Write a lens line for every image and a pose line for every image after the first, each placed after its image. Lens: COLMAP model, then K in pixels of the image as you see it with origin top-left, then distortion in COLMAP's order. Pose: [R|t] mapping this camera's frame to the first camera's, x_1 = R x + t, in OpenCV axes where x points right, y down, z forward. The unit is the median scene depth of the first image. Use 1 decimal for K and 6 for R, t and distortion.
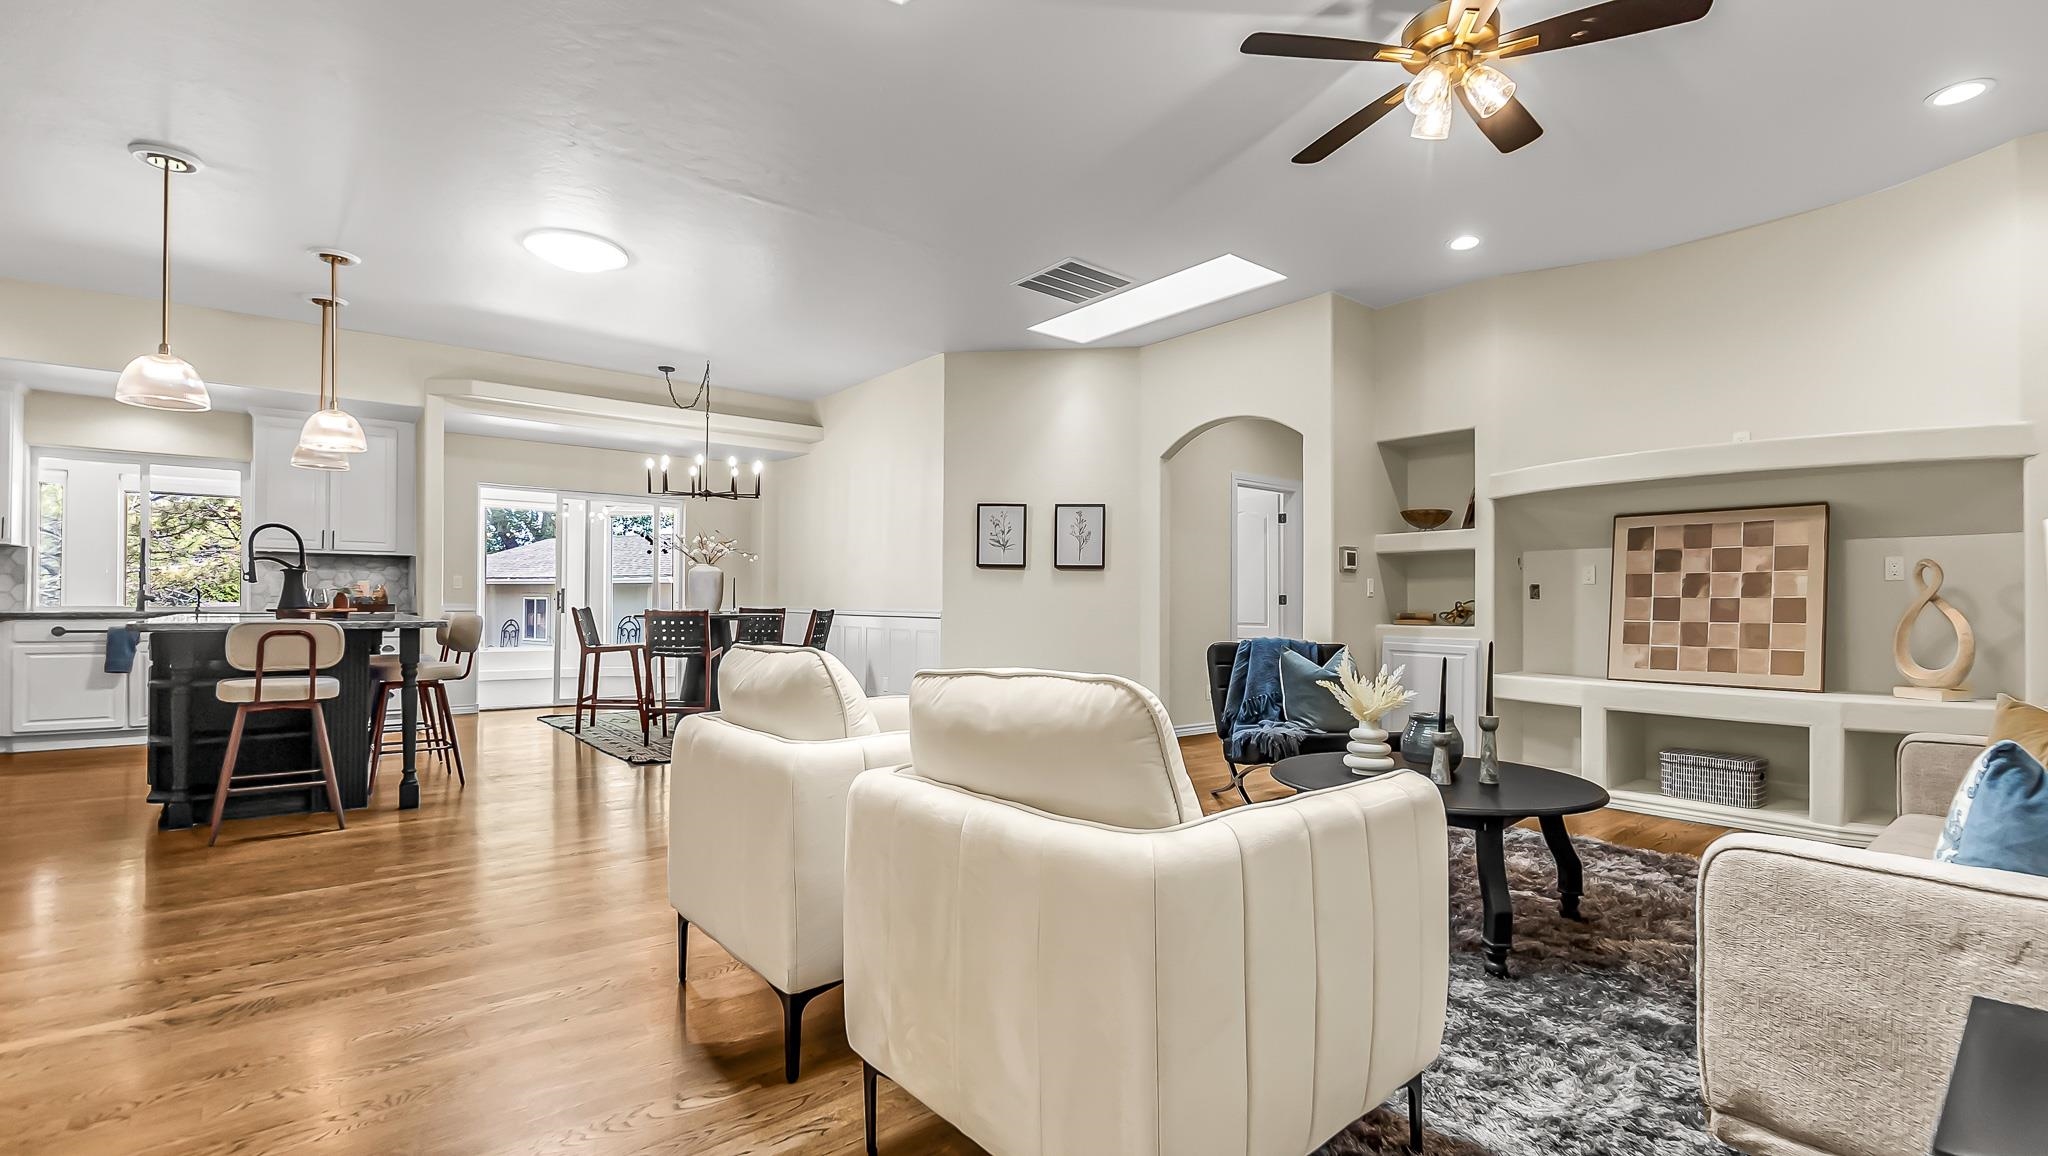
lens RADIAL K [[895.8, 0, 1037.9], [0, 895.8, 592.6], [0, 0, 1]] dist [-0.001064, -0.000469]
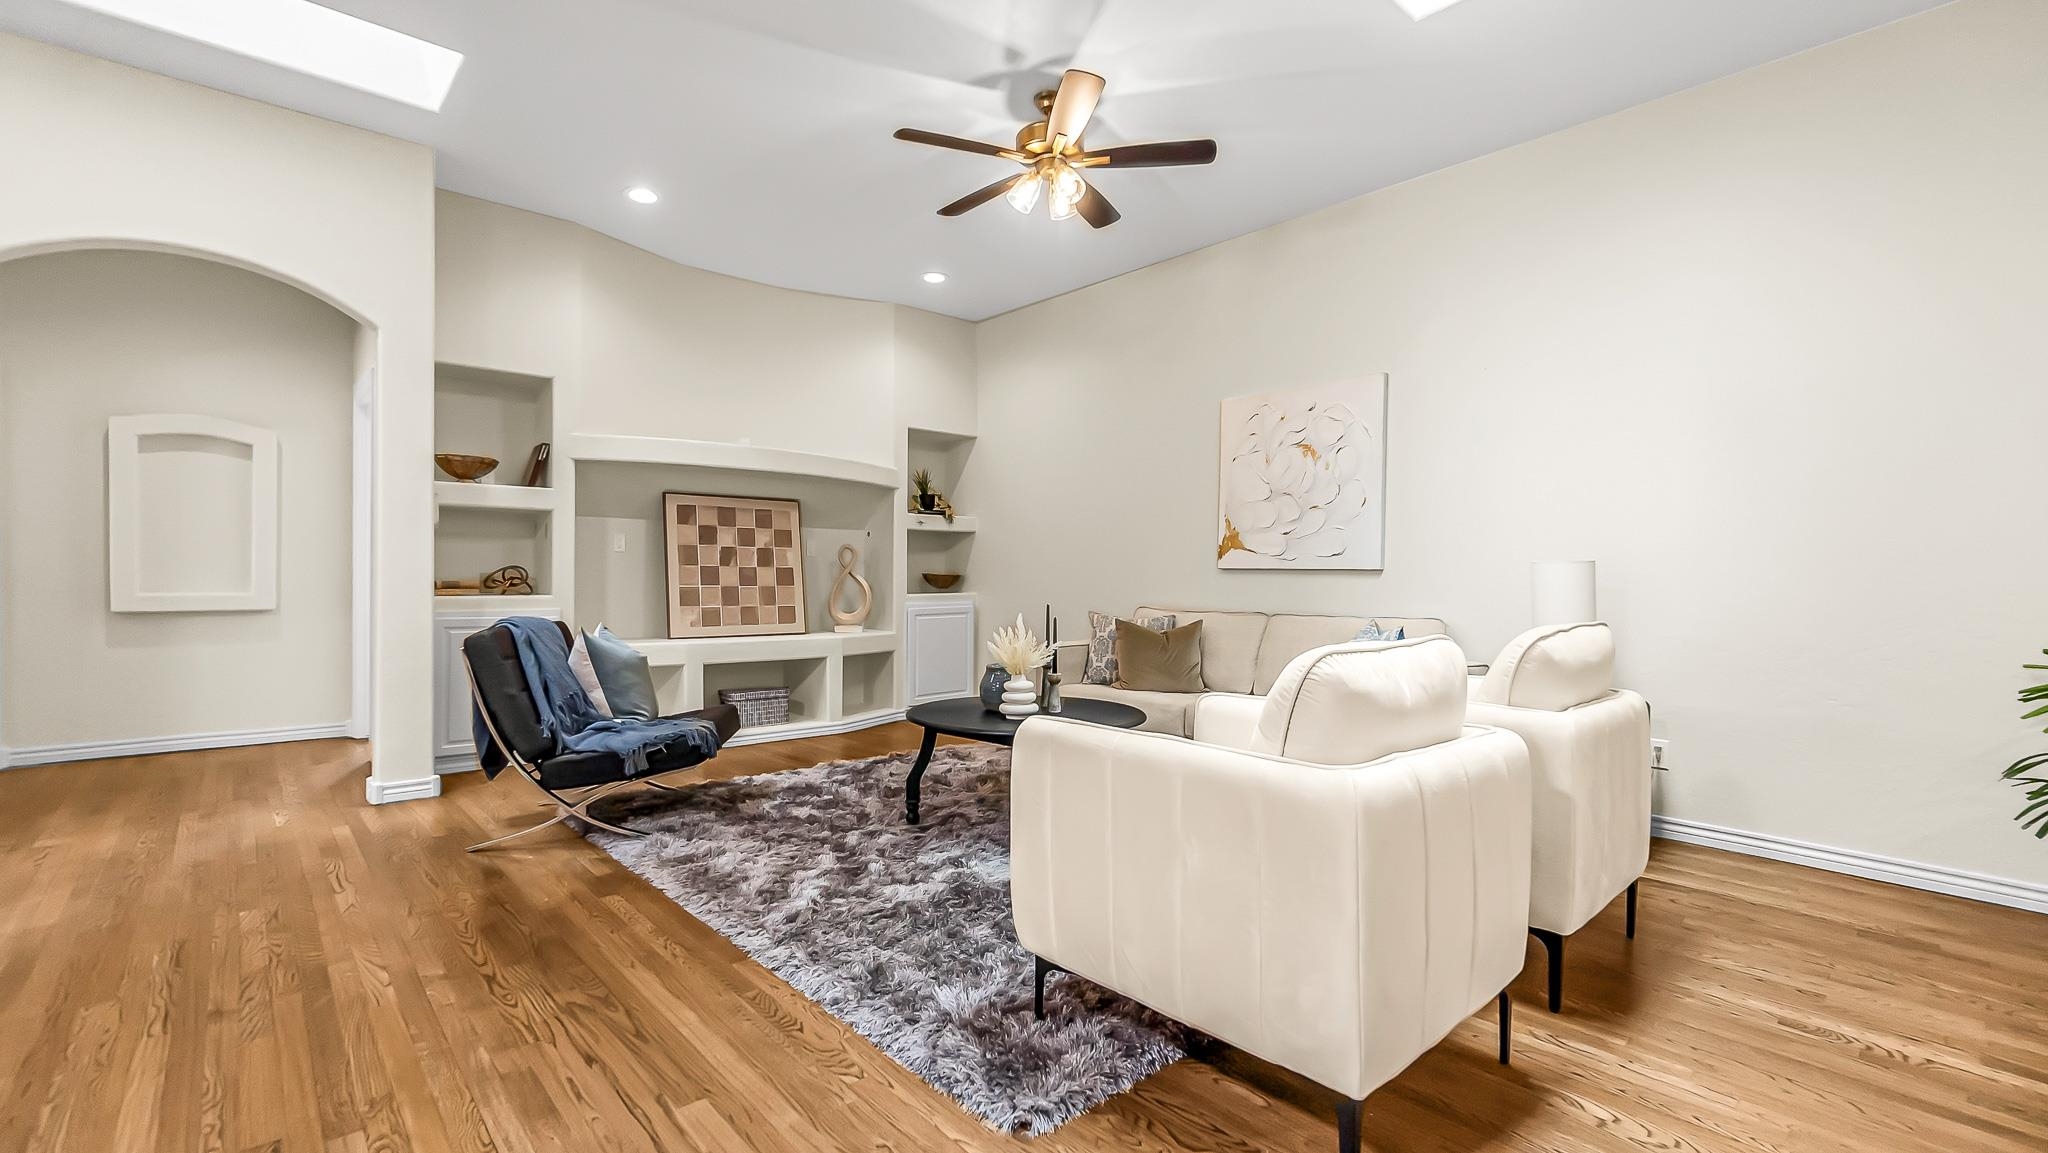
lens RADIAL K [[897.6, 0, 990.0], [0, 897.6, 590.7], [0, 0, 1]] dist [-0.004356, -0.000505]
pose [[0.010991, -0.019835, 0.999743, -0.497705], [-0.021396, 0.999570, 0.020067, 0.006689], [-0.999711, -0.021611, 0.010562, 0.618417]]
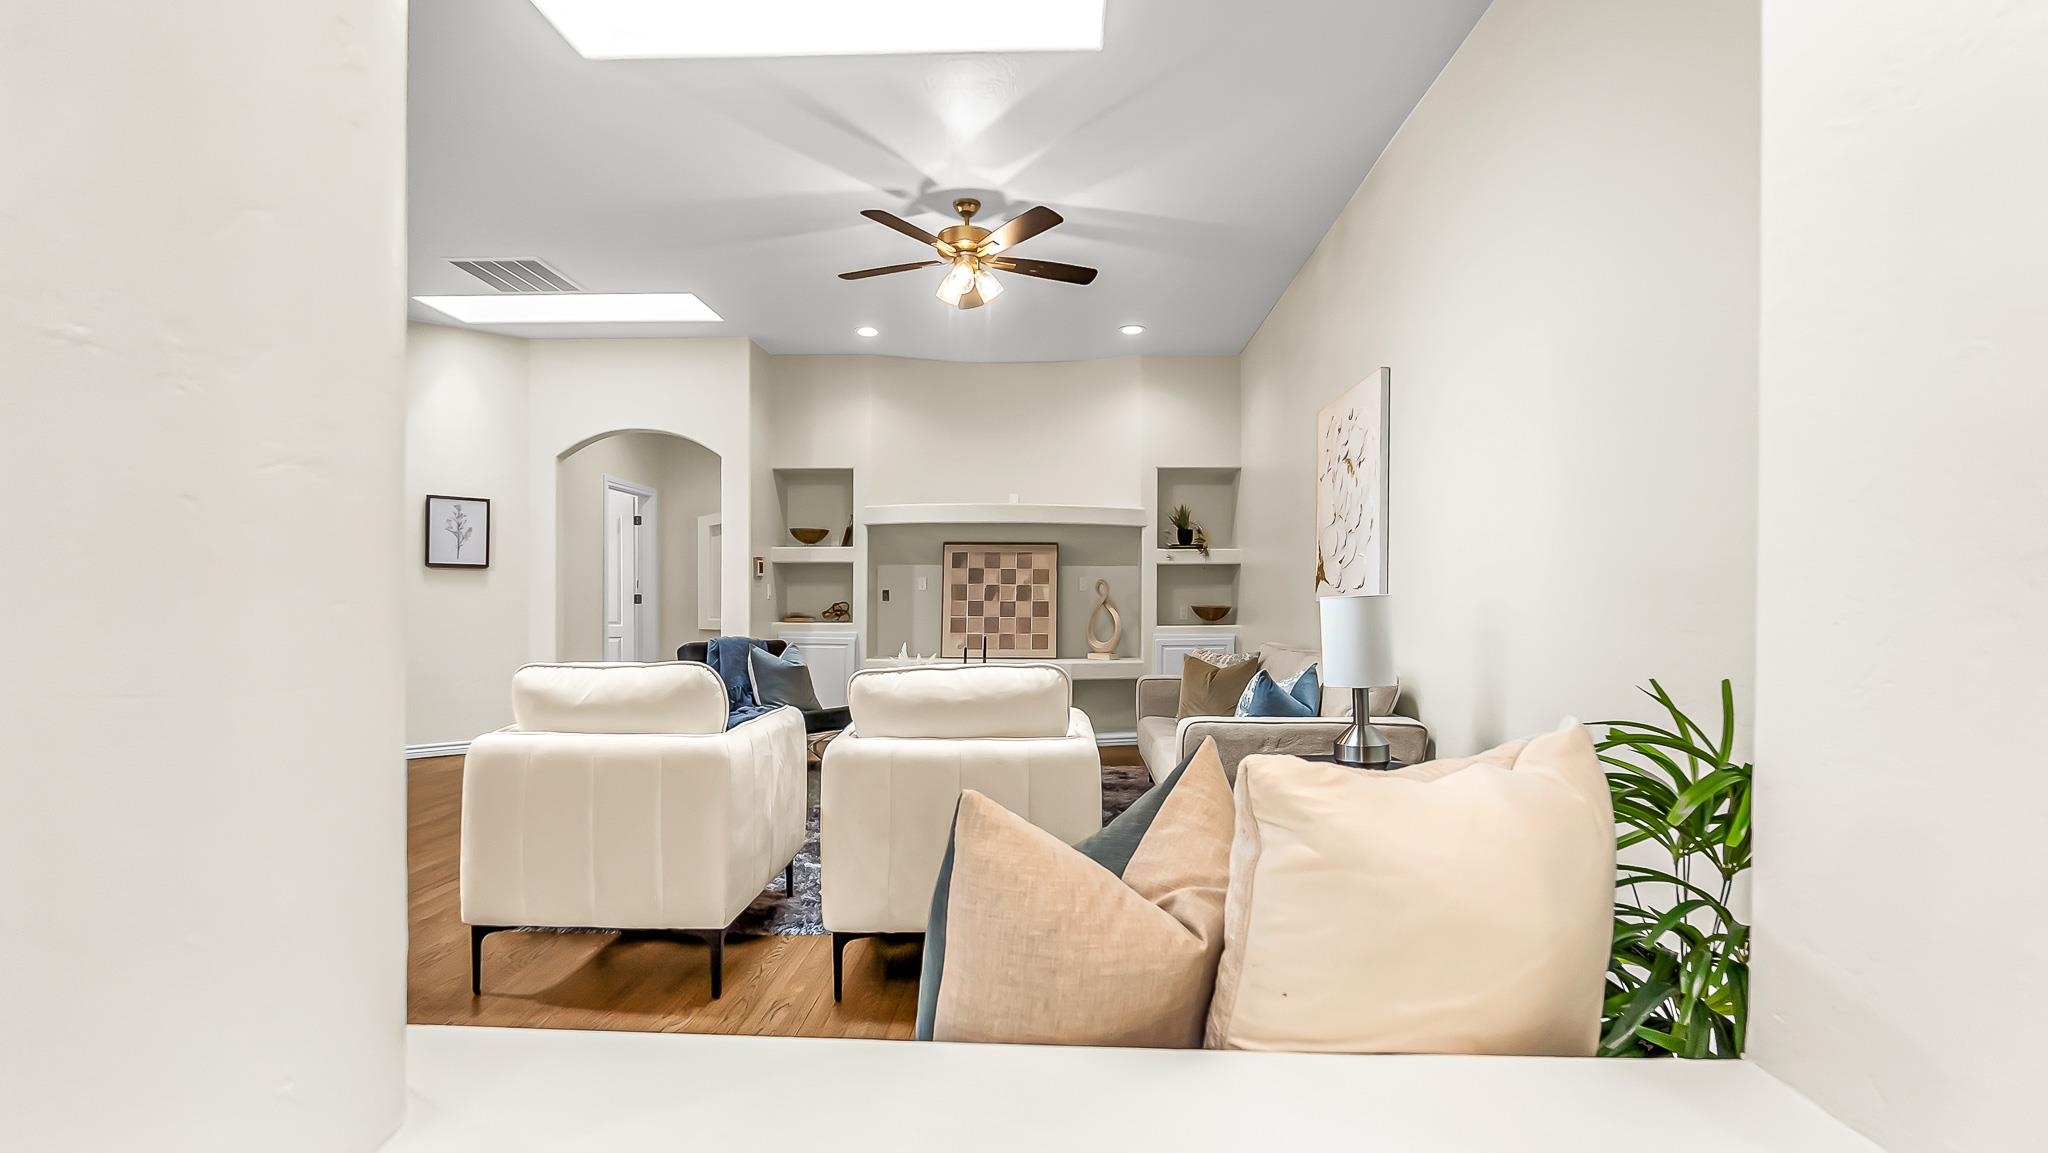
lens RADIAL K [[897.6, 0, 1024.6], [0, 897.6, 591.3], [0, 0, 1]] dist [-0.004356, -0.000505]
pose [[0.677799, 0.003378, 0.735240, -0.340884], [-0.009654, 0.999944, 0.004305, -0.017397], [-0.735184, -0.010017, 0.677793, -0.069296]]
